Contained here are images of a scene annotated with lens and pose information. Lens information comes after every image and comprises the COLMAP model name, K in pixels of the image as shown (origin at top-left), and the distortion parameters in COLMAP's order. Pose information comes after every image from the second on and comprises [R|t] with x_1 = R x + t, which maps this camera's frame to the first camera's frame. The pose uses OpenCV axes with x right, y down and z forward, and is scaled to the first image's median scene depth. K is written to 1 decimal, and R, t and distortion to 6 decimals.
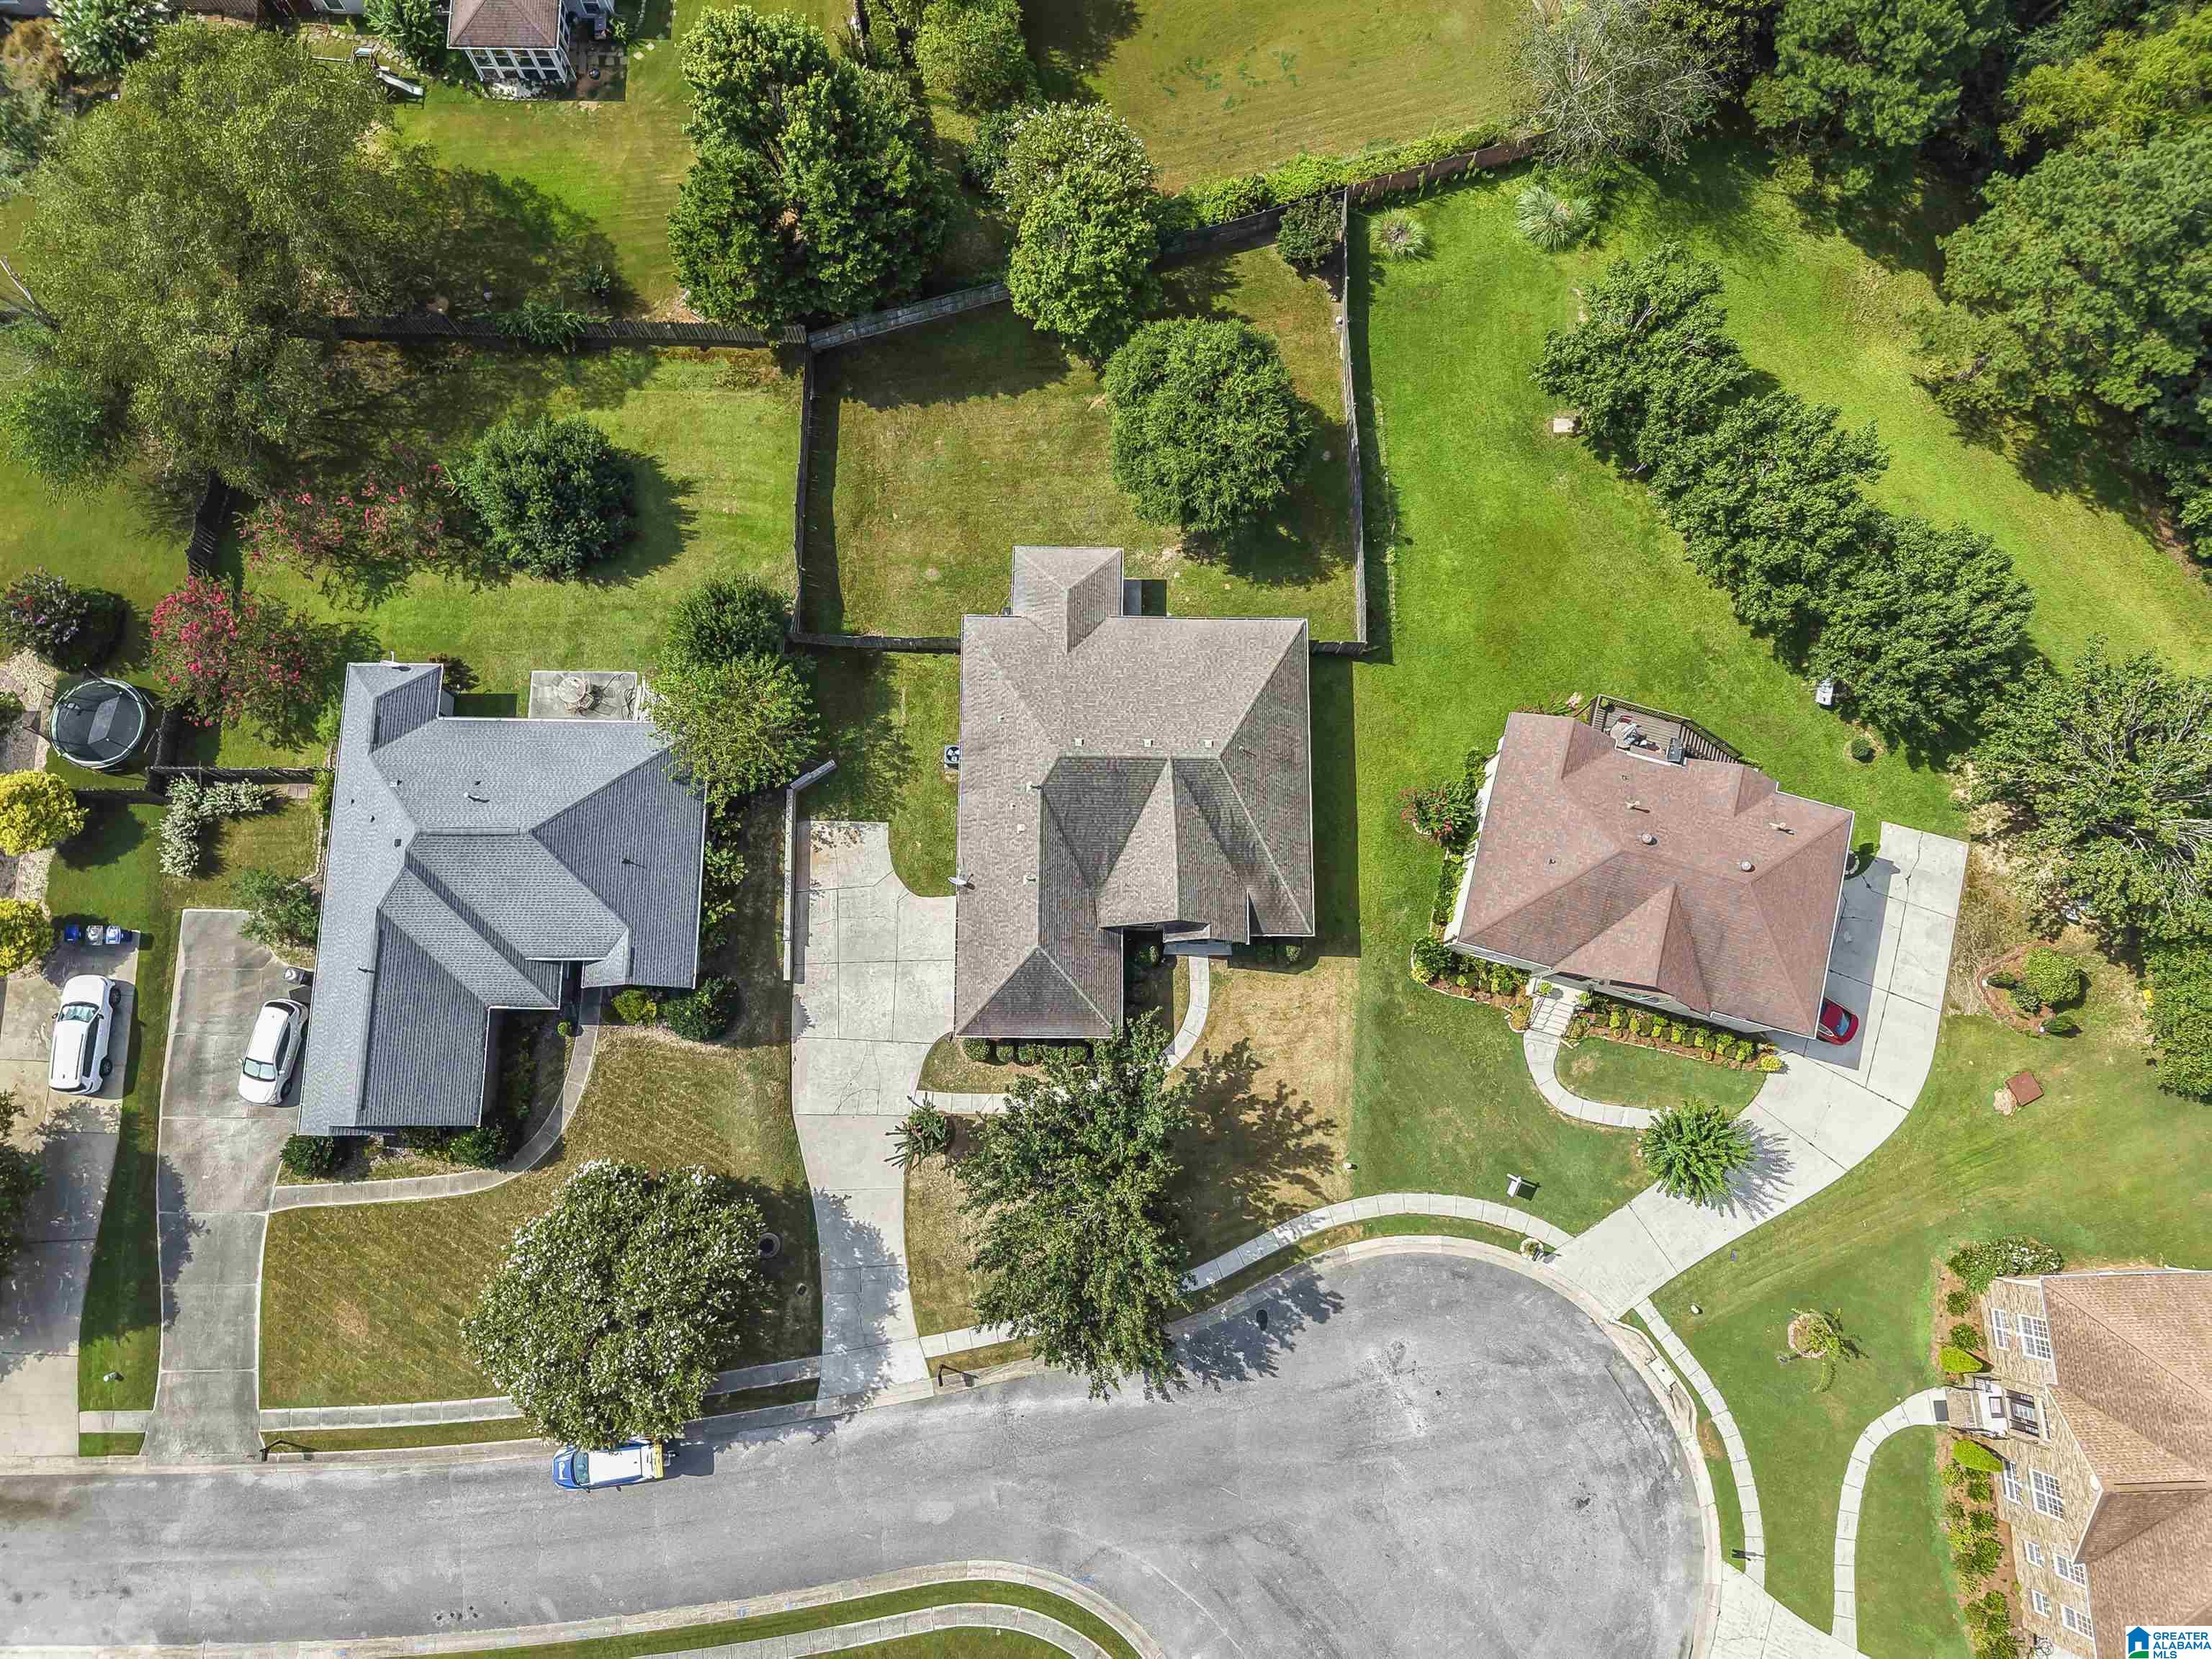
lens RADIAL K [[1469.2, 0, 1106.0], [0, 1469.2, 829.5], [0, 0, 1]] dist [0.034472, -0.036097]
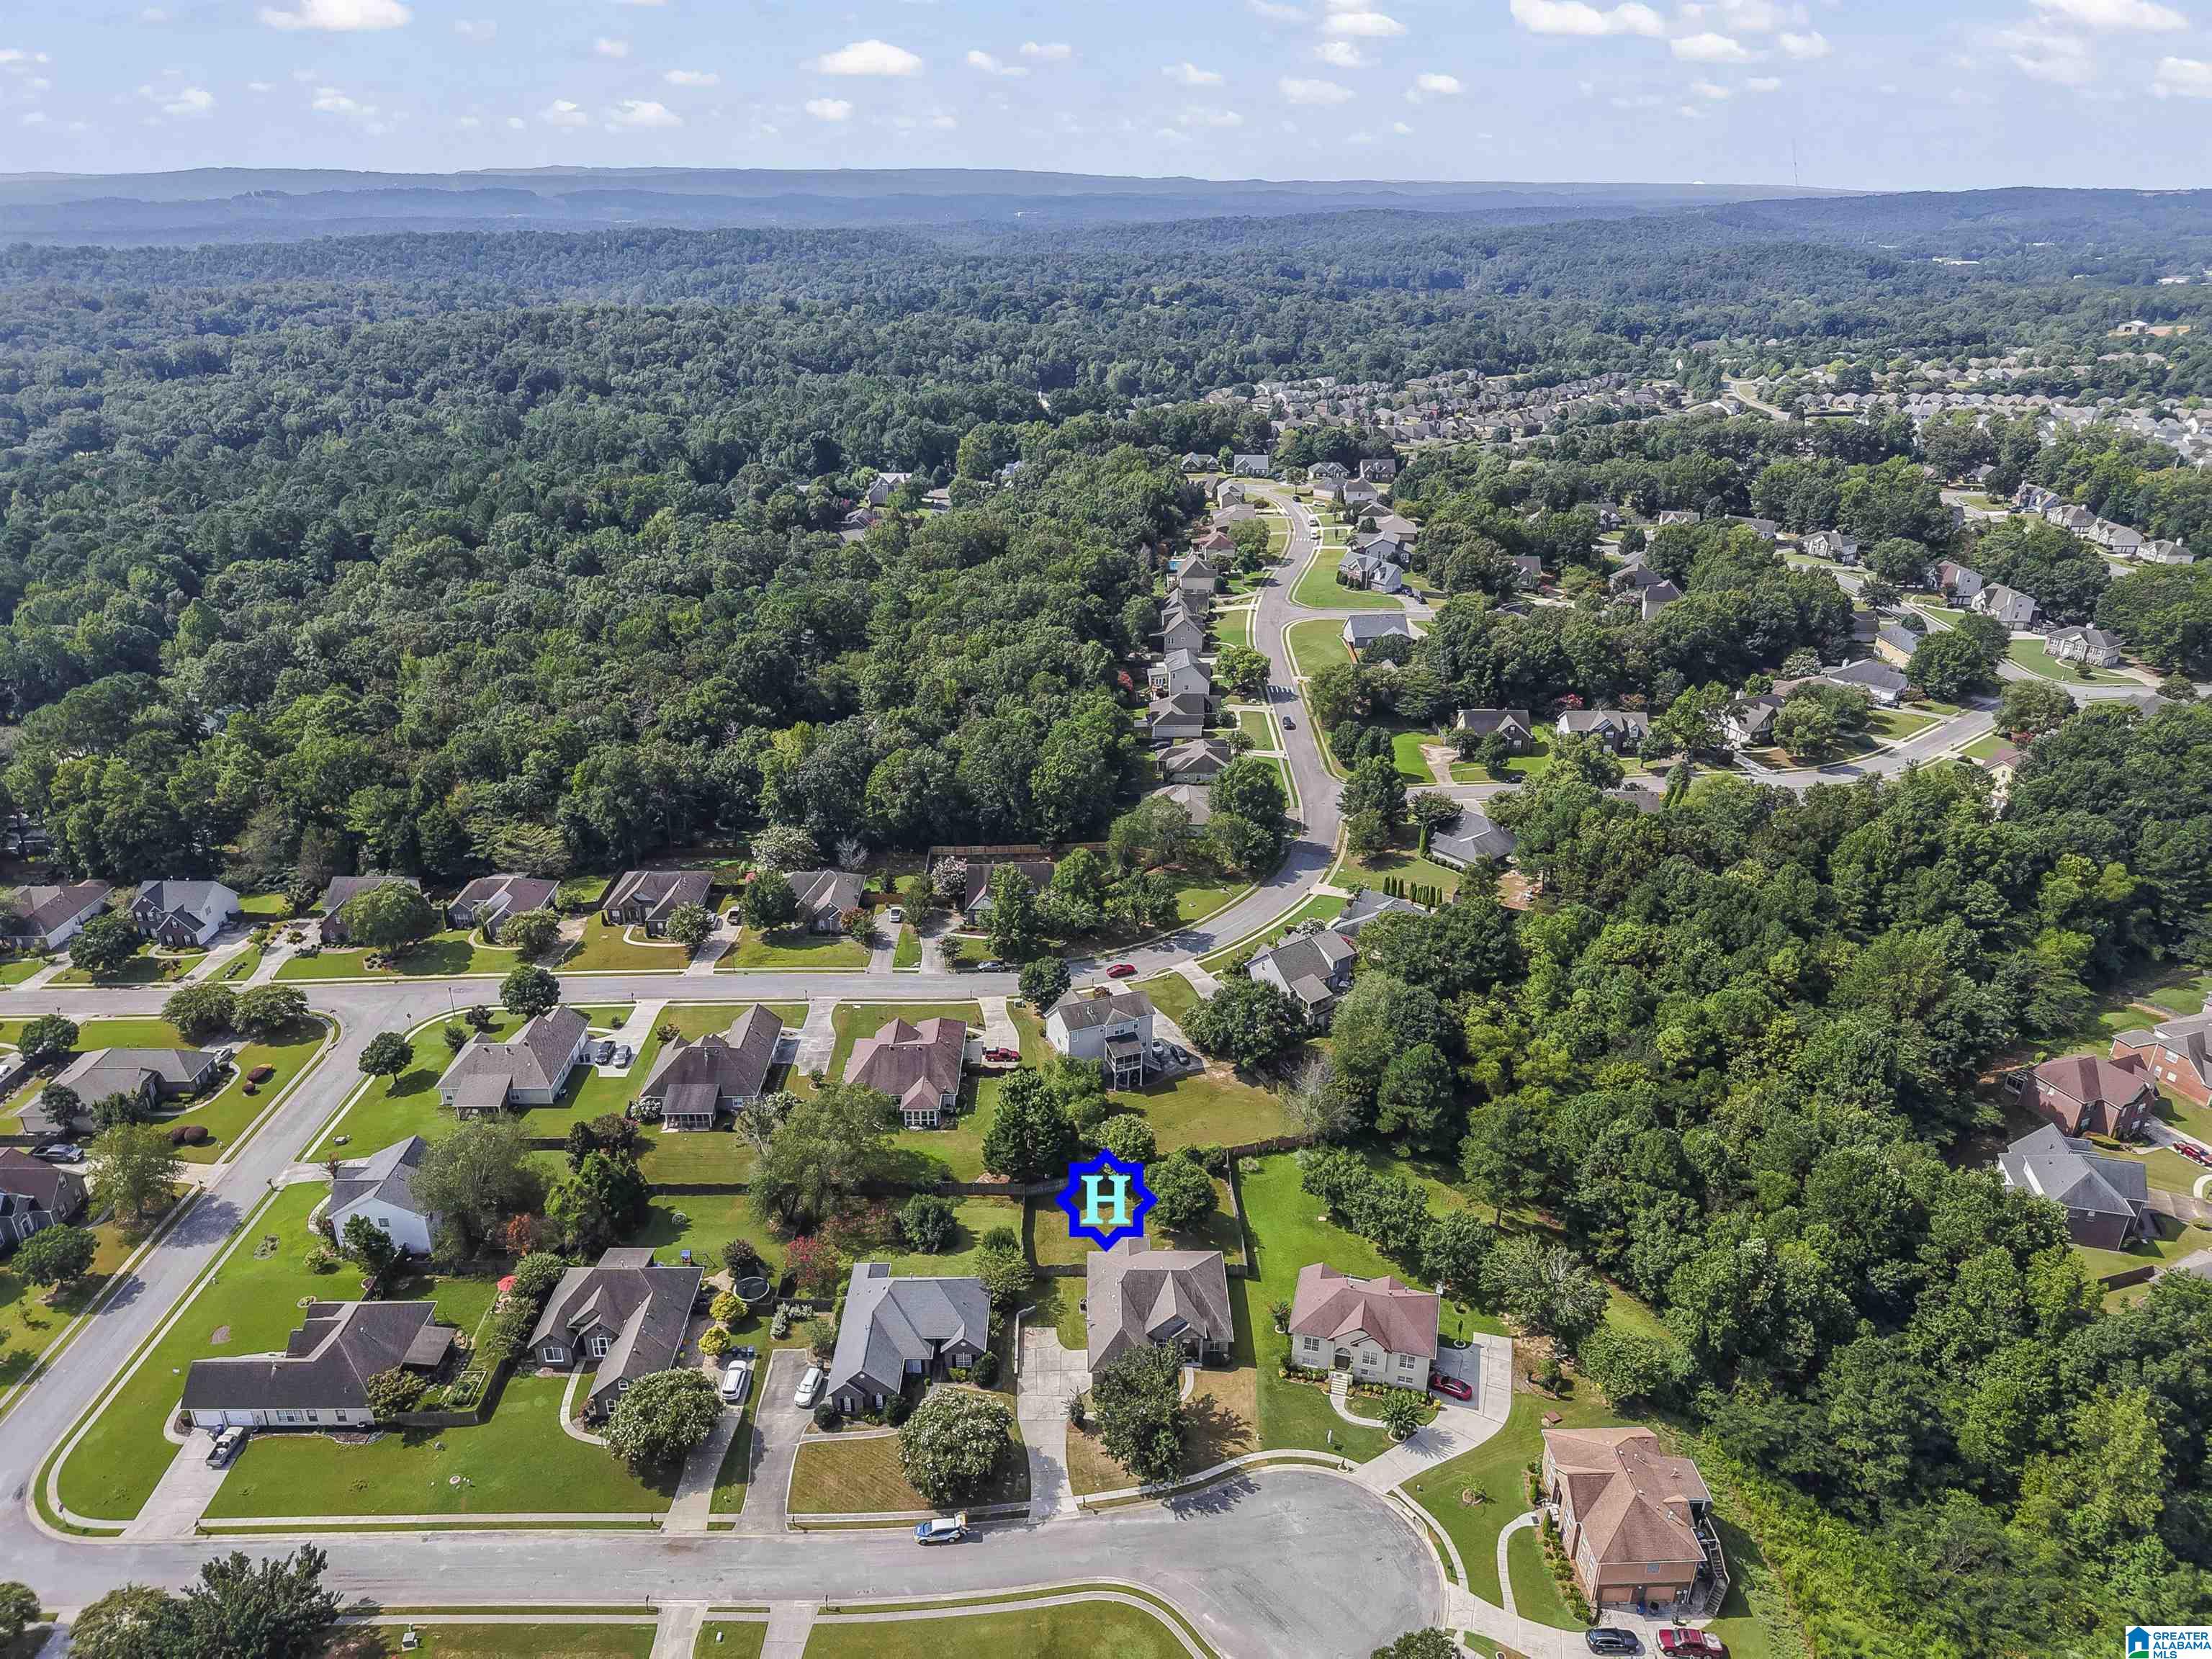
lens RADIAL K [[1469.2, 0, 1106.0], [0, 1469.2, 829.5], [0, 0, 1]] dist [0.034472, -0.036097]
pose [[0.999740, -0.021264, 0.008191, -0.071922], [0.018794, 0.566147, -0.824090, 1.589792], [0.012886, 0.824030, 0.566400, -1.090104]]
